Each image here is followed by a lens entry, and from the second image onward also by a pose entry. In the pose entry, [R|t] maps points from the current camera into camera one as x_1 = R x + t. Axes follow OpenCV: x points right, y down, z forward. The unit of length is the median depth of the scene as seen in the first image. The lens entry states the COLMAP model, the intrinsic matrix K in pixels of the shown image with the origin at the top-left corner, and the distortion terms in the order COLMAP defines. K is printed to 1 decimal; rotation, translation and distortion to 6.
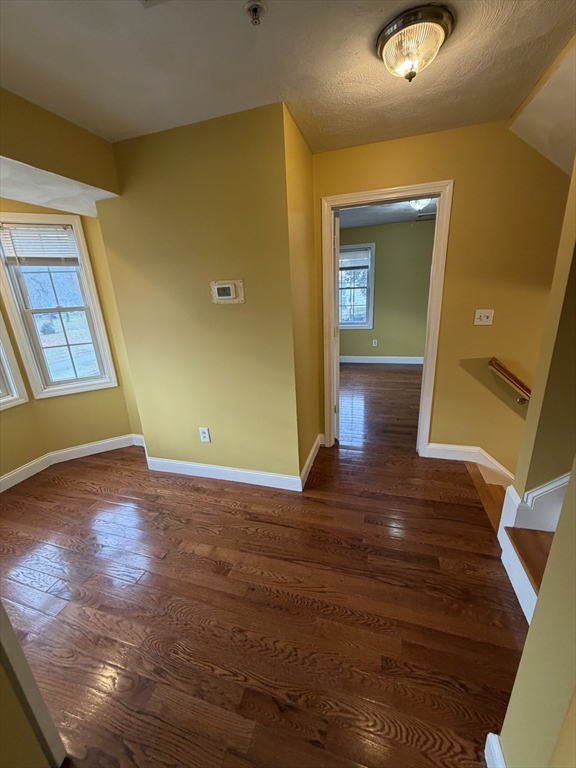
lens RADIAL K [[305.8, 0, 288.0], [0, 305.8, 384.8], [0, 0, 1]] dist [-0.004368, 0.001015]
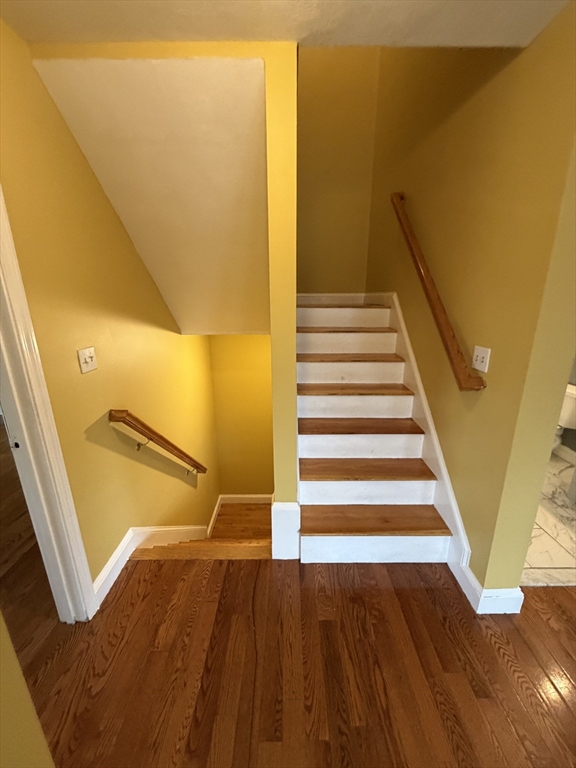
lens RADIAL K [[305.8, 0, 288.9], [0, 305.8, 383.3], [0, 0, 1]] dist [-0.004368, 0.001015]
pose [[-0.298545, -0.214749, 0.929921, -0.125175], [0.300754, 0.903544, 0.305213, -0.299497], [-0.905769, 0.370798, -0.205162, 0.937763]]
